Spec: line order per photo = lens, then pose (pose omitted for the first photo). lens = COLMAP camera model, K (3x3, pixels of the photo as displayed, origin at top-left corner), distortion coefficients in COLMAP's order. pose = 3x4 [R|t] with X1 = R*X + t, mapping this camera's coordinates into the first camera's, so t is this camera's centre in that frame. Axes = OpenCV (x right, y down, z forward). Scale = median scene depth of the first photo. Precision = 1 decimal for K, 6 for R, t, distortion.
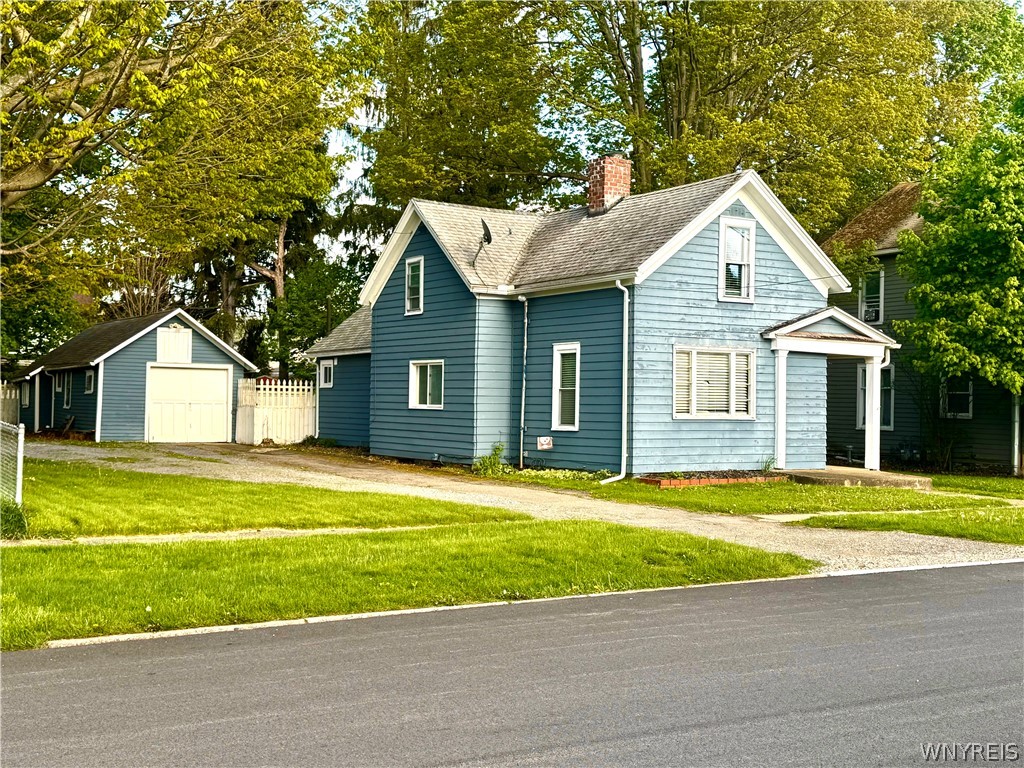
lens RADIAL K [[1262.8, 0, 512.8], [0, 1262.8, 384.8], [0, 0, 1]] dist [0.046581, 0.000000]
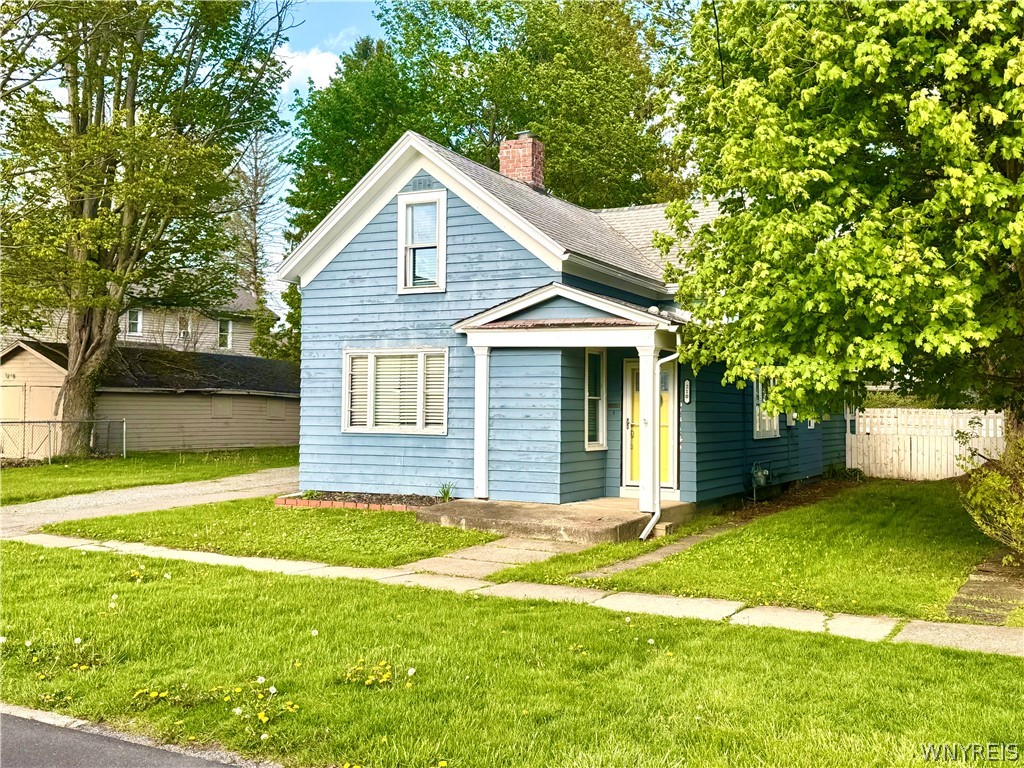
lens RADIAL K [[1032.7, 0, 511.9], [0, 1032.7, 385.2], [0, 0, 1]] dist [0.060438, 0.000000]
pose [[0.504592, -0.032117, -0.862761, 0.746698], [0.006968, 0.999427, -0.033130, 0.017192], [0.863330, 0.010705, 0.504526, 0.668919]]
